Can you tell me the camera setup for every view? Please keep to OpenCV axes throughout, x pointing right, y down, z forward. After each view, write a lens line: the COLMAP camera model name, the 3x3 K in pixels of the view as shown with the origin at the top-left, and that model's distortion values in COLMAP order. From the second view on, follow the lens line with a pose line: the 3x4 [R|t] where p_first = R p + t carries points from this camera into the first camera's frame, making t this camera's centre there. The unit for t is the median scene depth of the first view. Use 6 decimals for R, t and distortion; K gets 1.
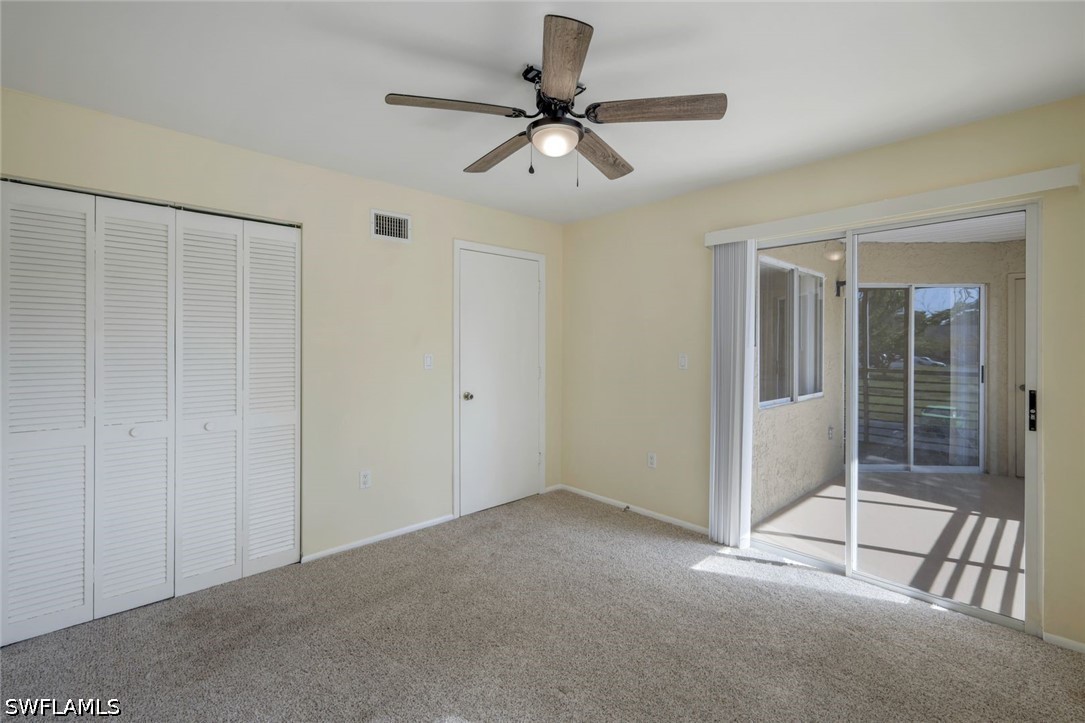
lens RADIAL K [[480.3, 0, 543.8], [0, 480.3, 355.2], [0, 0, 1]] dist [0.001645, 0.000473]
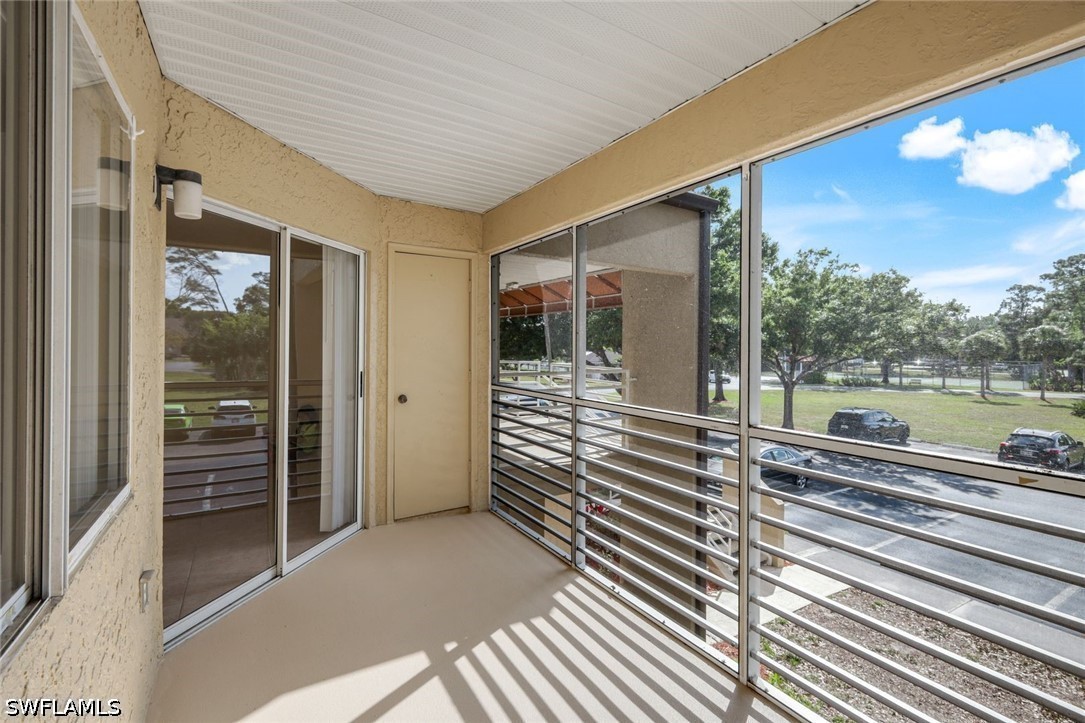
lens RADIAL K [[480.3, 0, 543.8], [0, 480.3, 355.5], [0, 0, 1]] dist [0.001645, 0.000473]
pose [[0.188029, -0.009200, 0.982120, 0.303117], [0.011912, 0.999904, 0.007086, -0.003280], [-0.982091, 0.010366, 0.188121, 0.629639]]
